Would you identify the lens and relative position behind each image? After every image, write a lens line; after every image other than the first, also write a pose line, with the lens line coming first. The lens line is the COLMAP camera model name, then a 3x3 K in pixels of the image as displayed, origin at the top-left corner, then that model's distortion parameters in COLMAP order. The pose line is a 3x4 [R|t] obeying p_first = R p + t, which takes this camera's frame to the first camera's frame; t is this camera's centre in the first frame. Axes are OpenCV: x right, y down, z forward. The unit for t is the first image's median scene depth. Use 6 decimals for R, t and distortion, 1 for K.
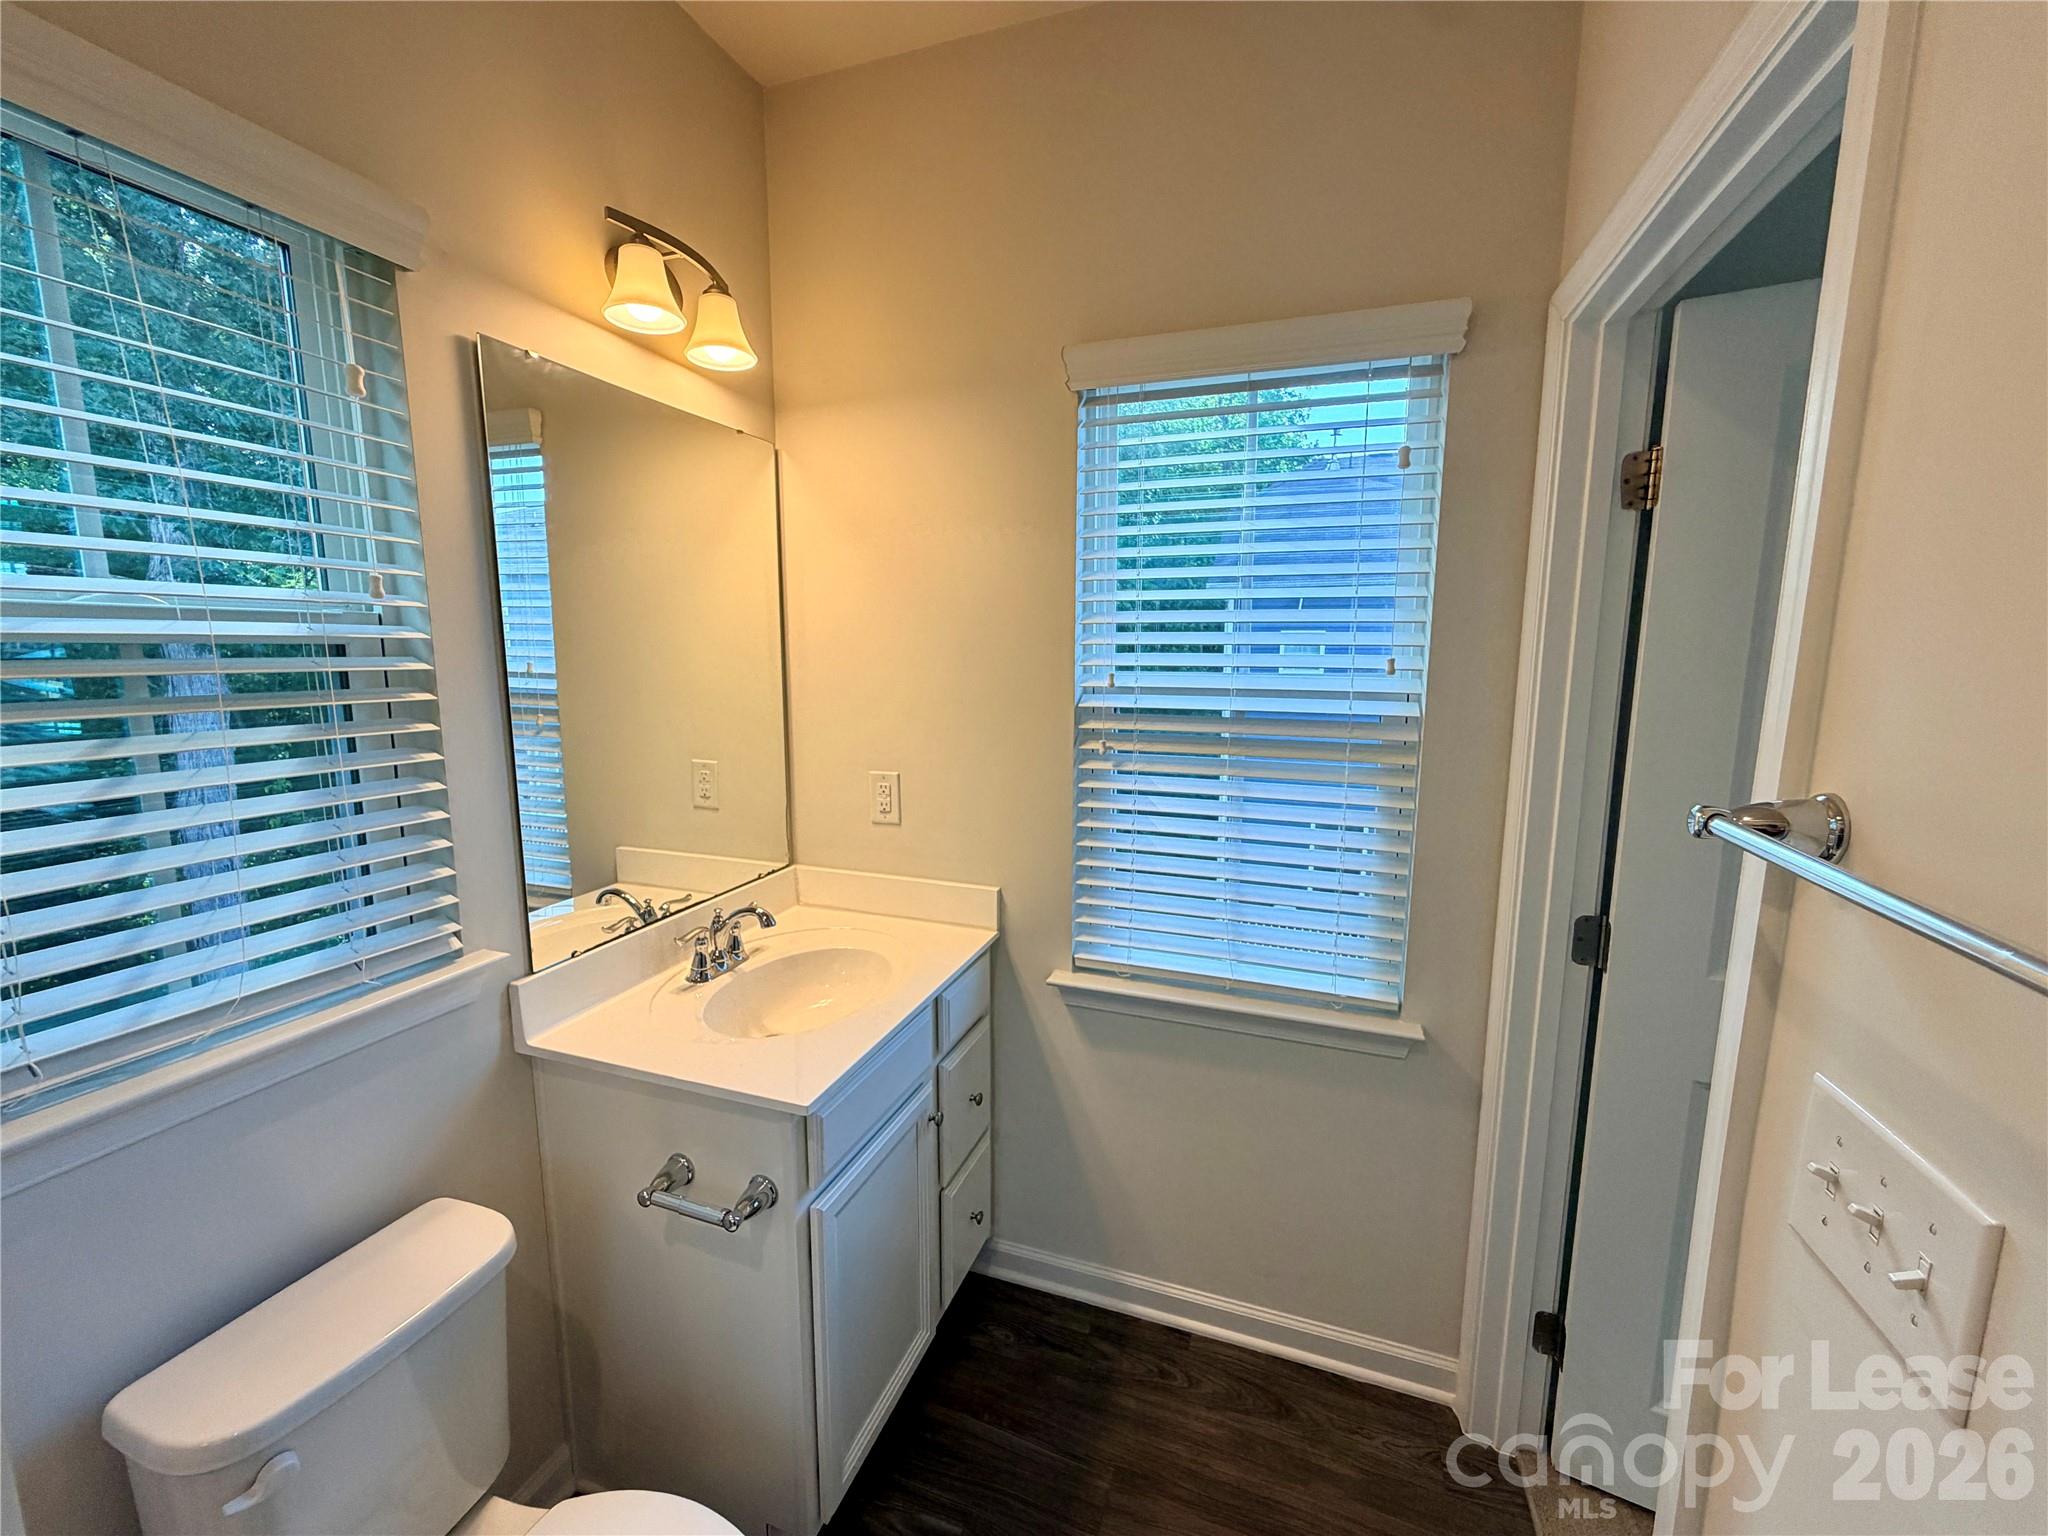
lens RADIAL K [[814.5, 0, 1020.0], [0, 814.5, 777.1], [0, 0, 1]] dist [-0.000307, 0.000061]
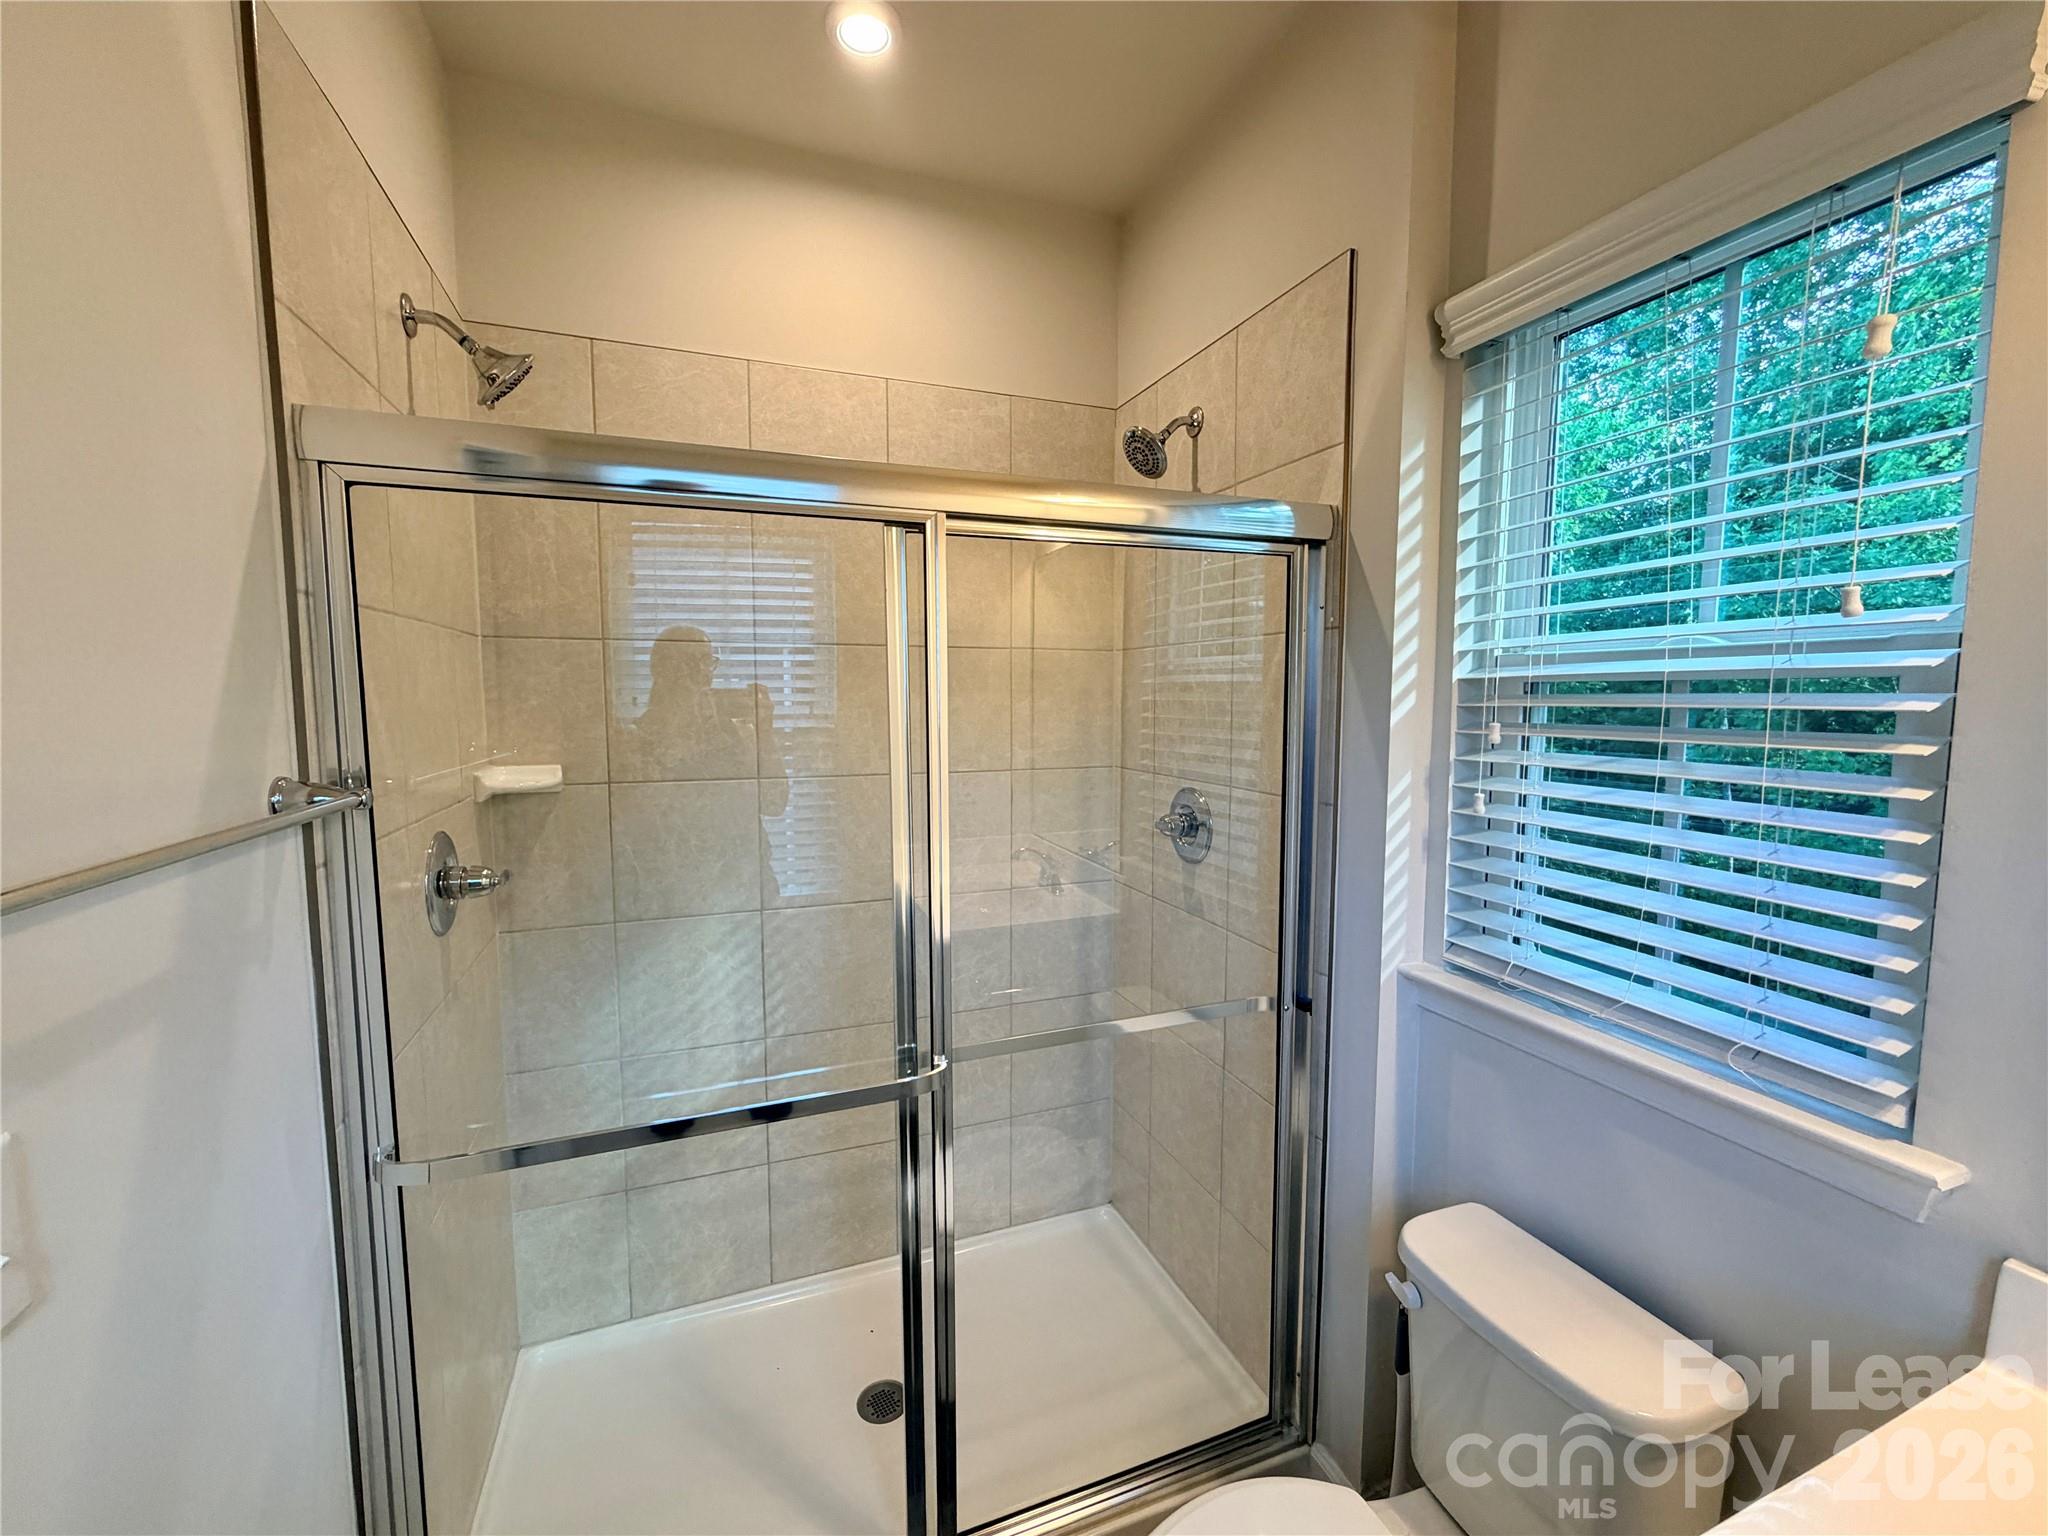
lens RADIAL K [[828.3, 0, 993.1], [0, 828.3, 752.0], [0, 0, 1]] dist [-0.000367, -0.000081]
pose [[-0.761362, 0.055129, -0.645979, 0.380526], [-0.096115, 0.975770, 0.196557, -0.191337], [0.641163, 0.211739, -0.737616, 1.199677]]
